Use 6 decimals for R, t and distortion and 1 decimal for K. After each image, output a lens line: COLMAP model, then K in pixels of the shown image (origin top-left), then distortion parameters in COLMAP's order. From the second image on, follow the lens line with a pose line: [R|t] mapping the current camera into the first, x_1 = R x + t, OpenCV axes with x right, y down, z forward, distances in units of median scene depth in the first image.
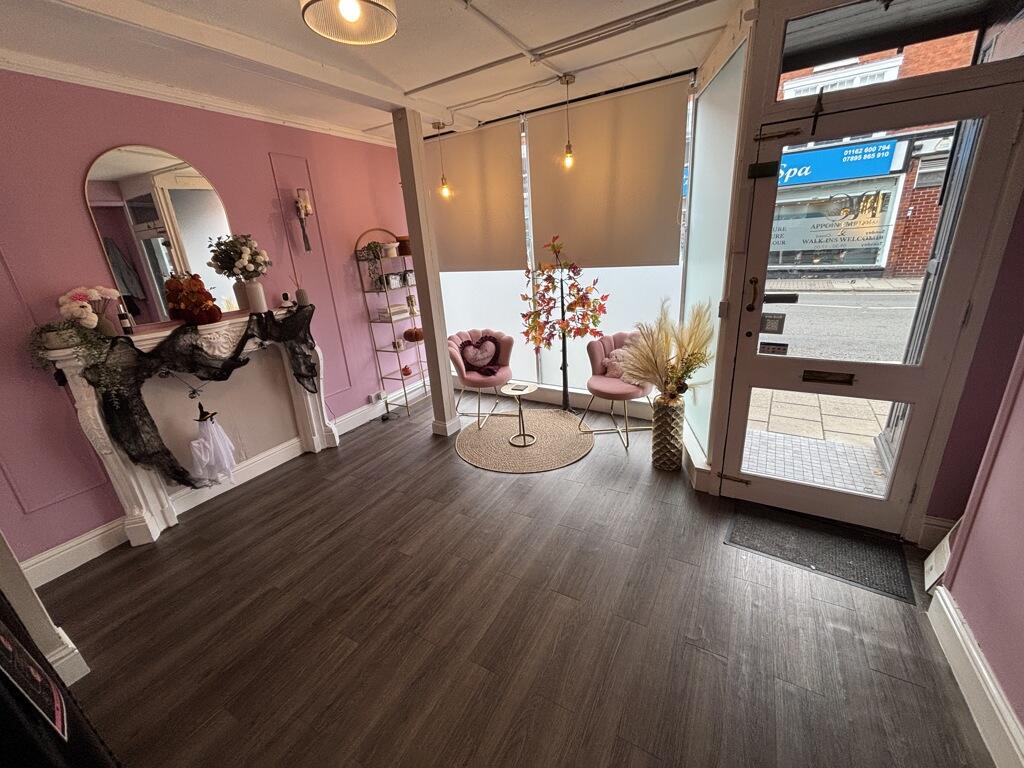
lens RADIAL K [[414.7, 0, 512.0], [0, 414.7, 384.0], [0, 0, 1]] dist [0.002394, 0.000091]
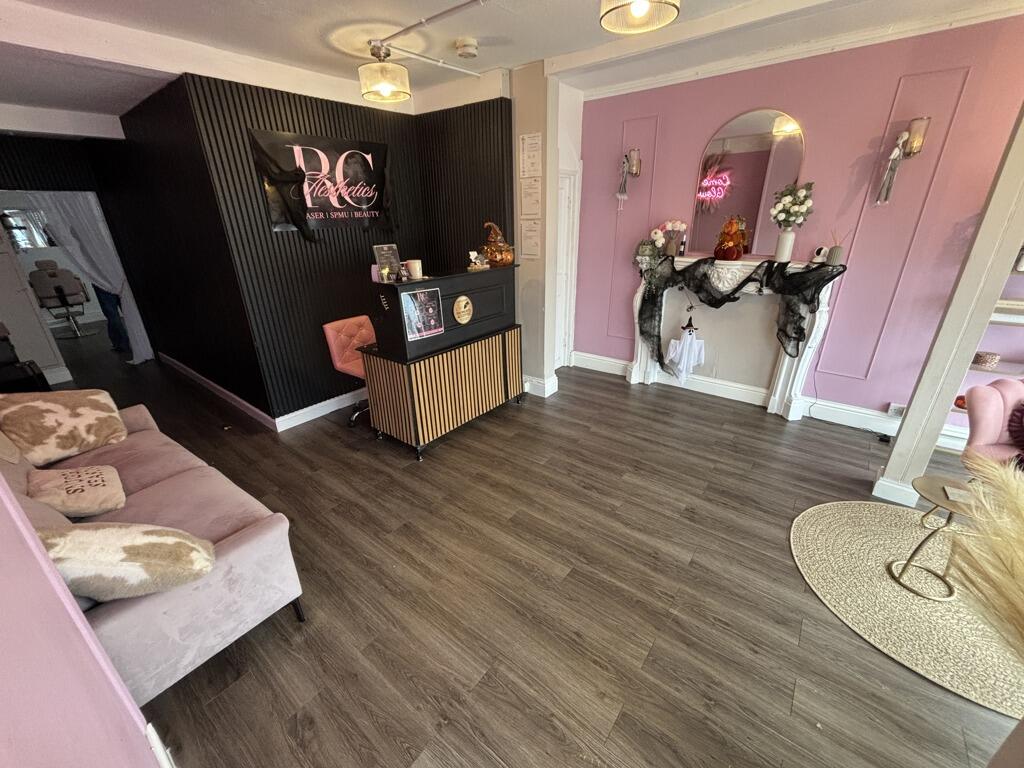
lens RADIAL K [[414.7, 0, 512.0], [0, 414.7, 384.0], [0, 0, 1]] dist [0.002394, 0.000091]
pose [[-0.141819, 0.446813, -0.883315, 0.610709], [-0.294037, 0.833045, 0.468592, -0.231317], [0.945214, 0.326183, 0.013238, 0.506180]]
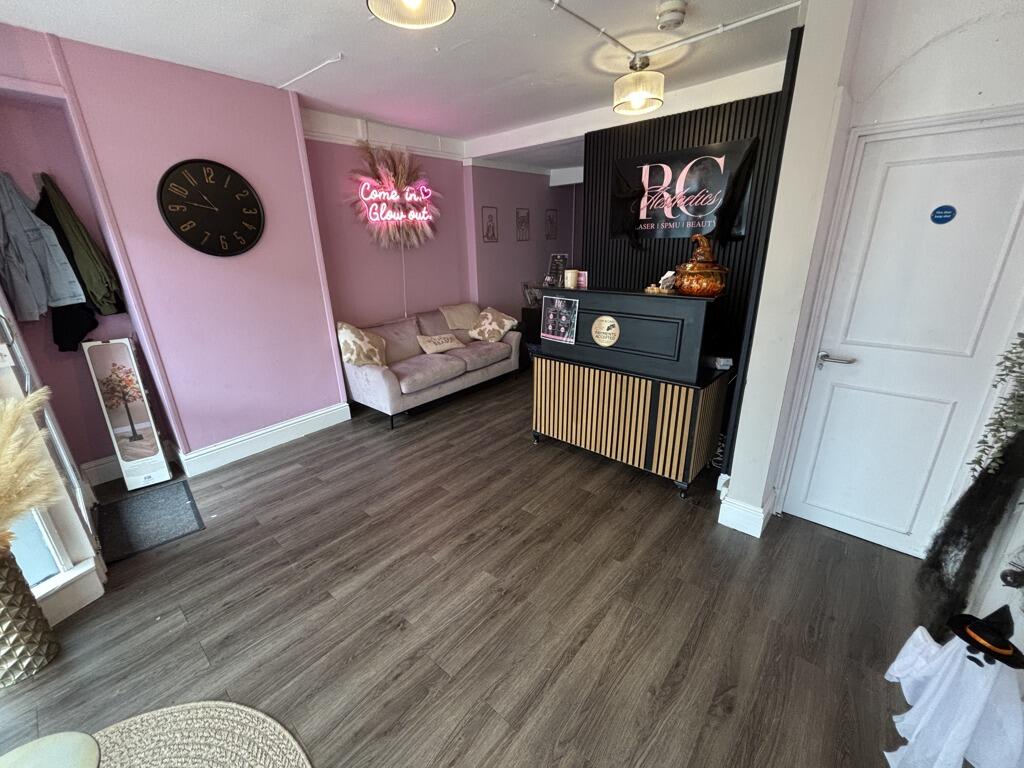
lens RADIAL K [[414.7, 0, 512.0], [0, 414.7, 384.0], [0, 0, 1]] dist [0.002394, 0.000091]
pose [[-0.976419, 0.030244, 0.213755, -0.431101], [0.155420, 0.785685, 0.598785, -0.368849], [-0.149835, 0.617887, -0.771858, 1.211977]]
